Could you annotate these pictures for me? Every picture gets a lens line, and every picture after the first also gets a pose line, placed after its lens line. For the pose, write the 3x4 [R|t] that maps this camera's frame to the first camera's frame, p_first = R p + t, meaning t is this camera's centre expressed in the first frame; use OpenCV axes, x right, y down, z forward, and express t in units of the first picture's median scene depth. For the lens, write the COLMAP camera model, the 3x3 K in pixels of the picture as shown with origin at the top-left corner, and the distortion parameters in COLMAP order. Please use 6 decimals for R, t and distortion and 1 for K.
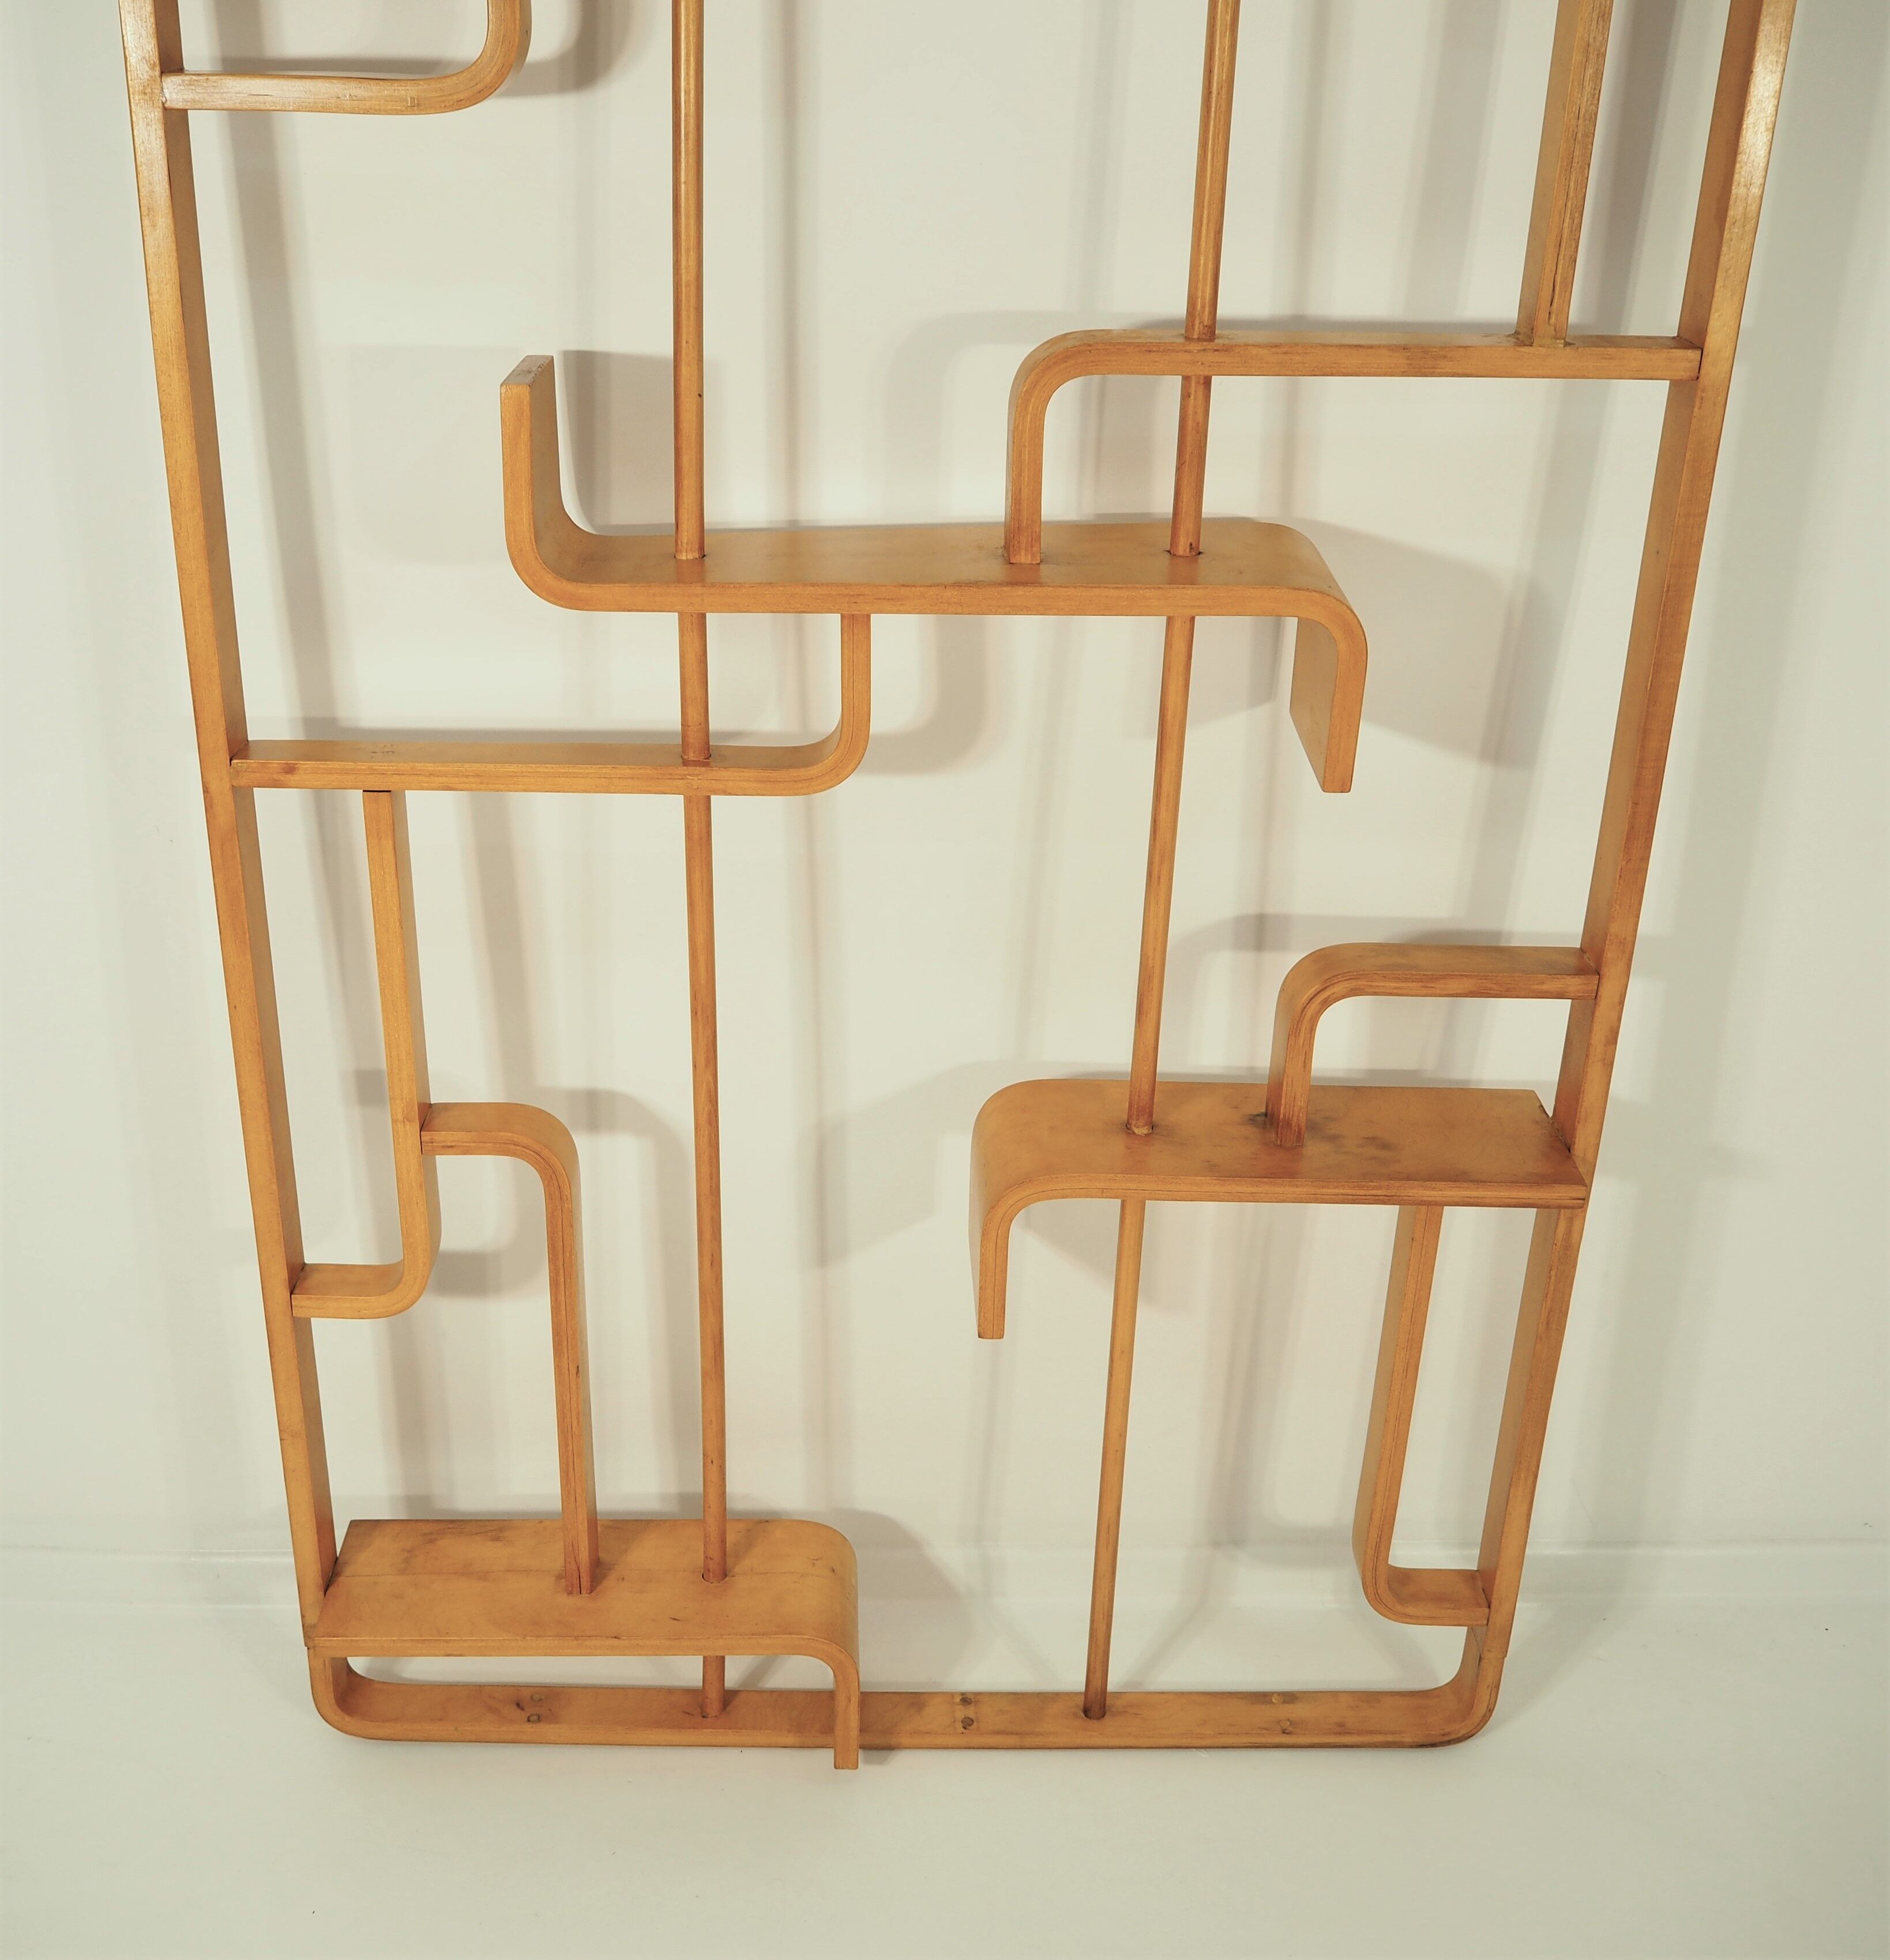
lens RADIAL K [[2219.2, 0, 864.0], [0, 2219.2, 977.9], [0, 0, 1]] dist [-0.042352, 0.000000]
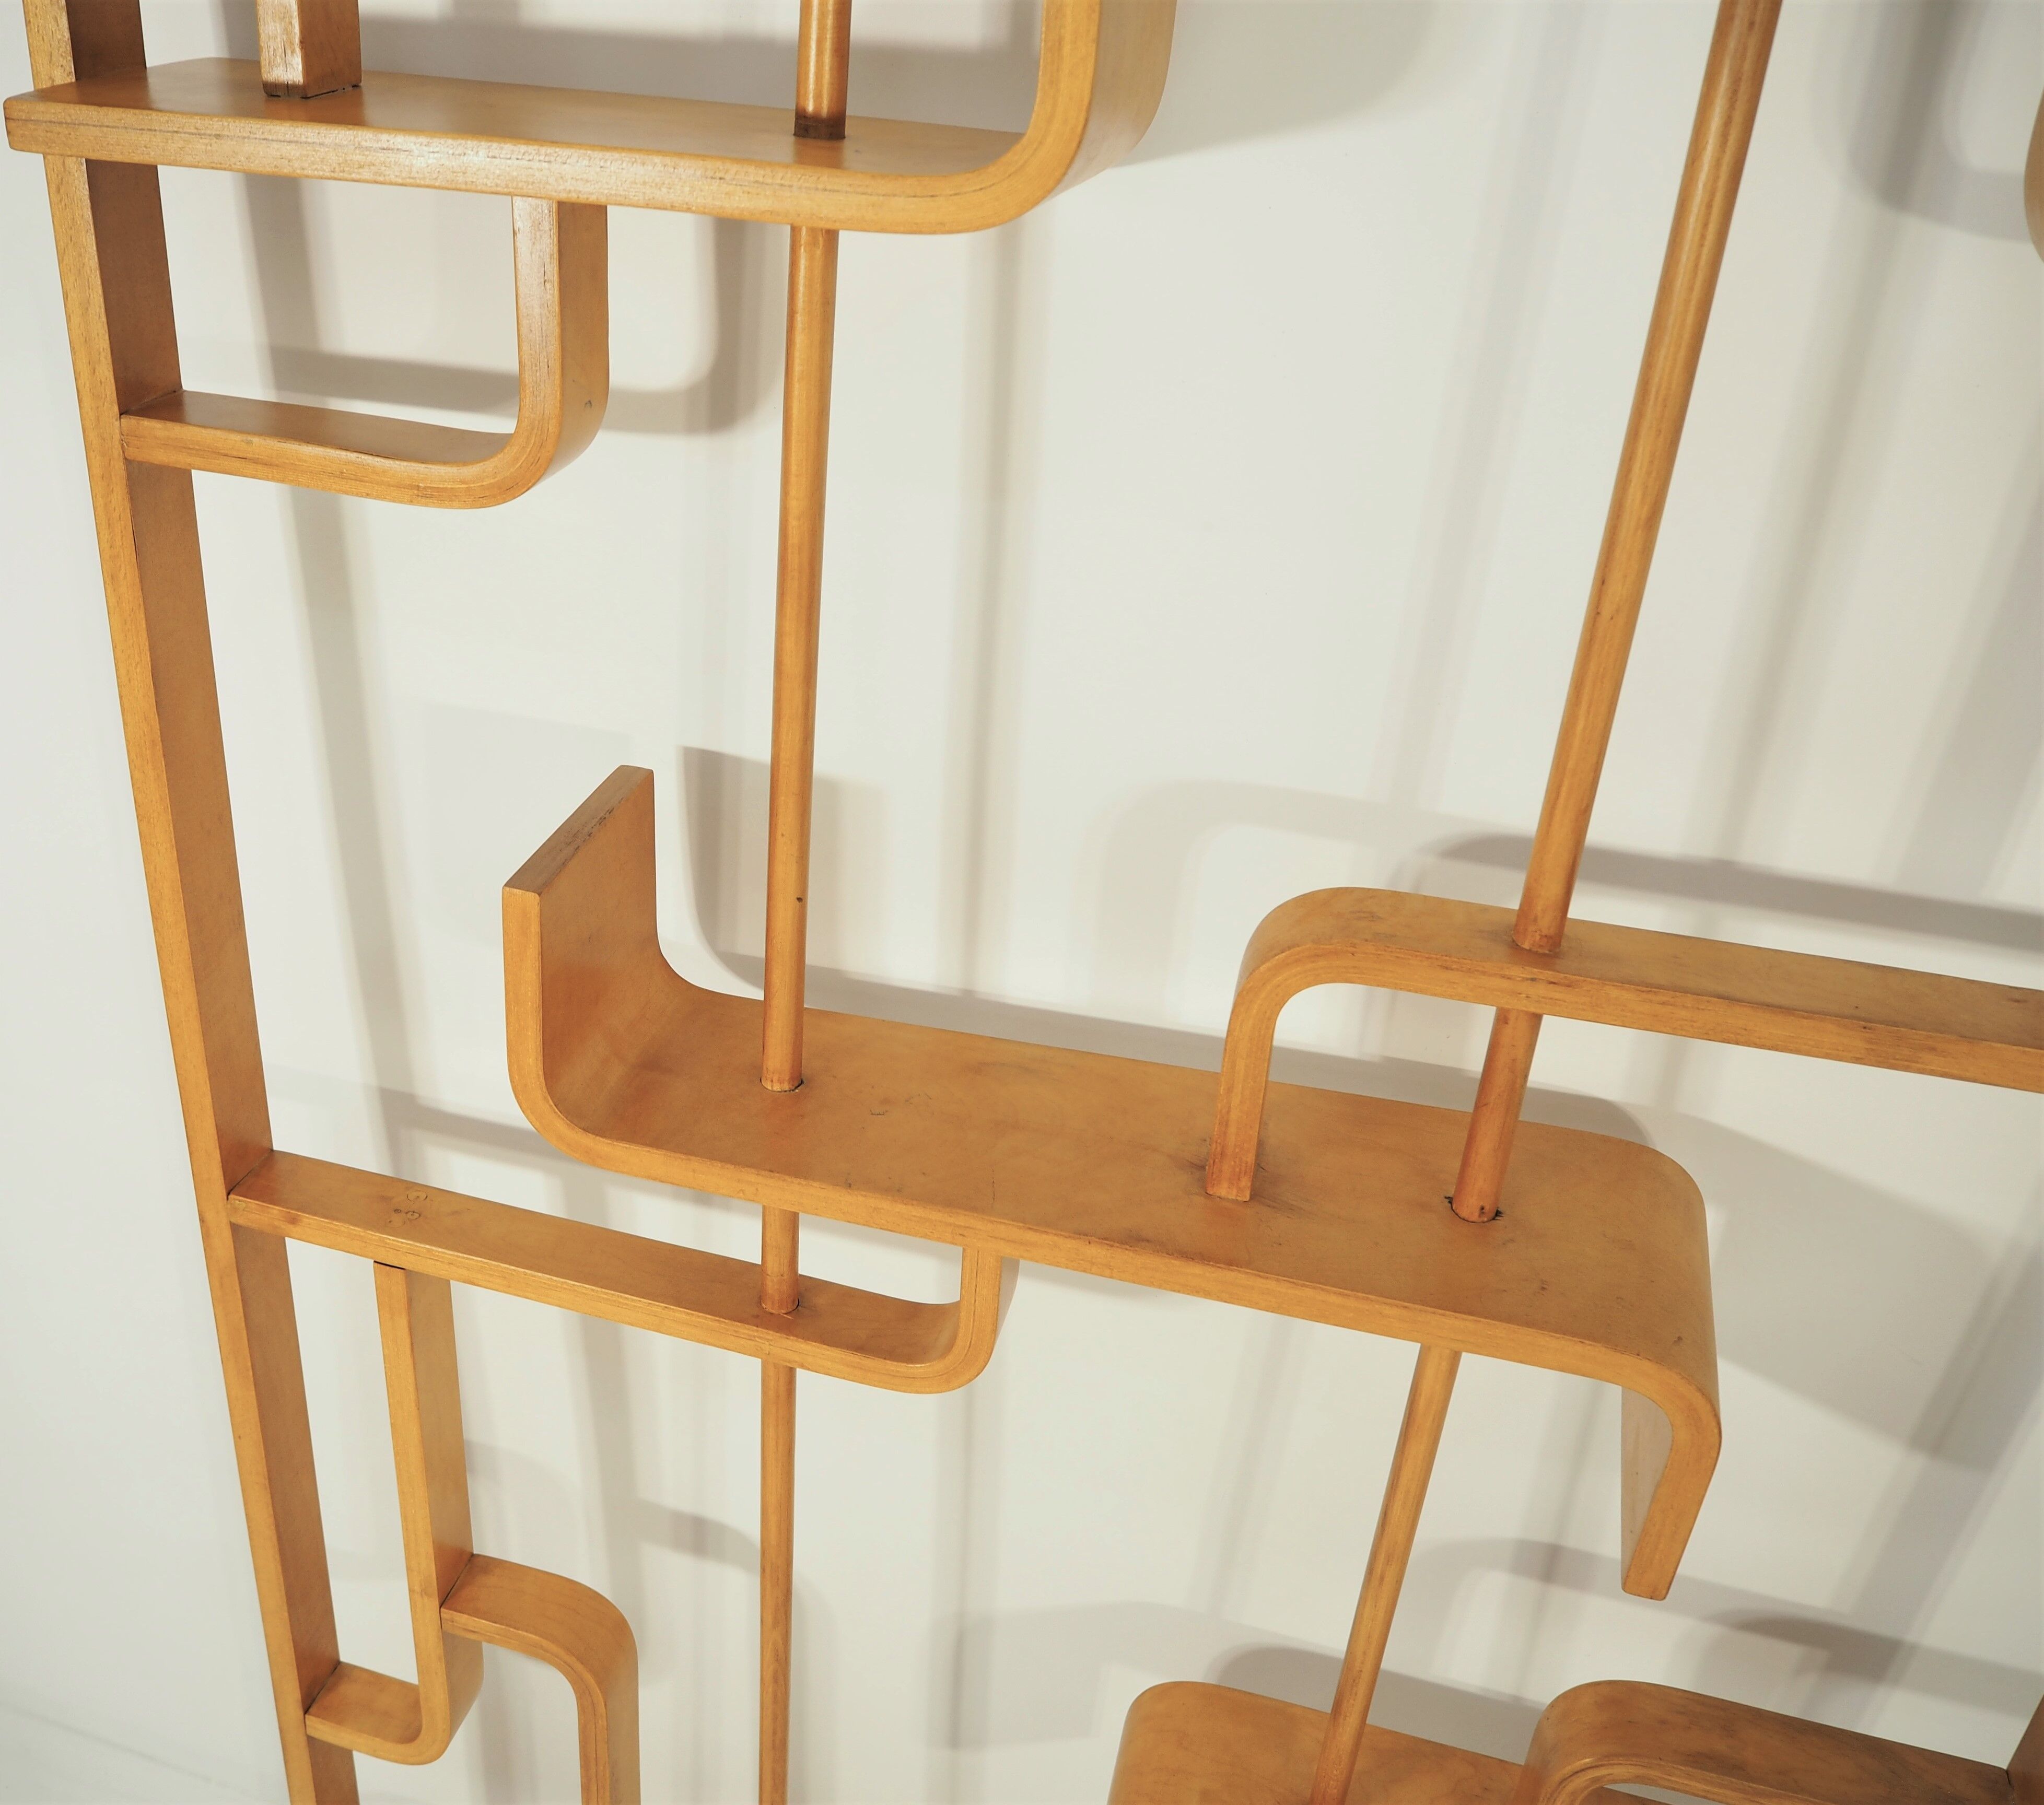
lens RADIAL K [[2017.5, 0, 844.0], [0, 2017.5, 894.6], [0, 0, 1]] dist [-0.036081, 0.000000]
pose [[0.956091, 0.160133, -0.245454, 0.086742], [-0.142363, 0.985839, 0.088624, -0.283920], [0.256170, -0.049789, 0.965349, 0.327338]]
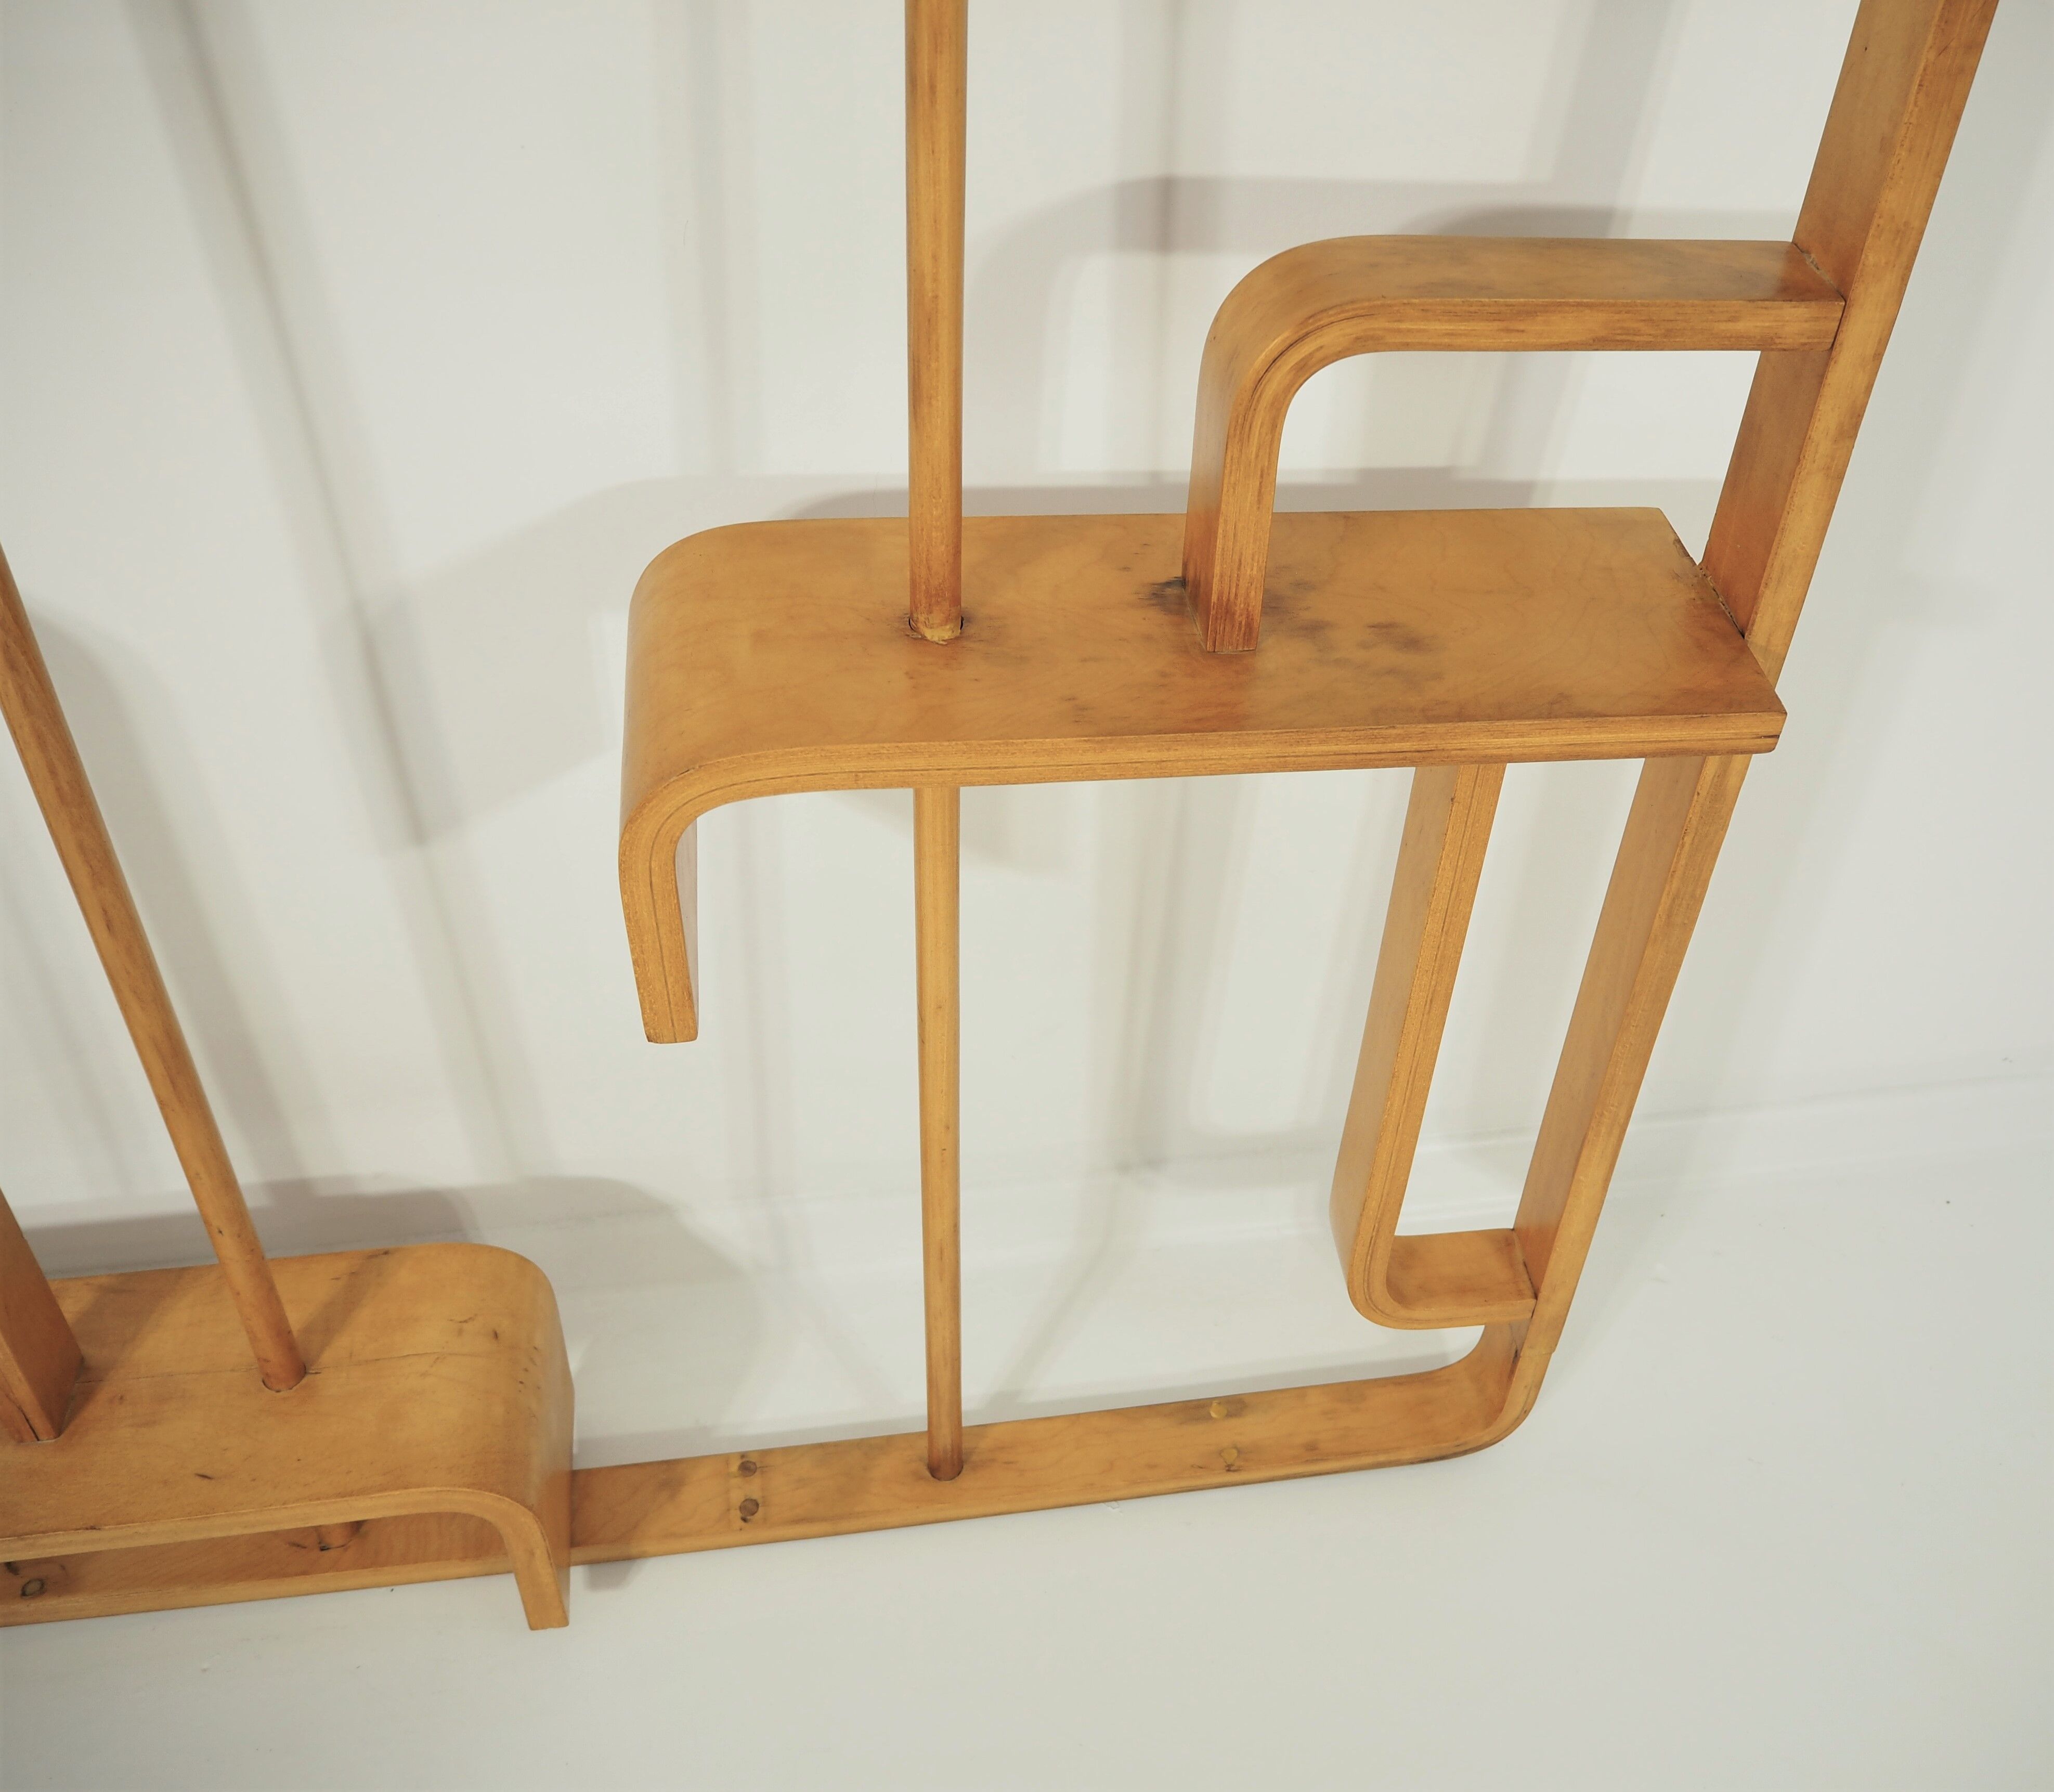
lens RADIAL K [[2004.3, 0, 1203.3], [0, 2004.3, 880.0], [0, 0, 1]] dist [-0.044357, 0.000000]
pose [[0.981453, -0.071143, 0.178015, 0.100460], [0.015491, 0.954985, 0.296249, -0.010995], [-0.191078, -0.287997, 0.938375, 0.555479]]
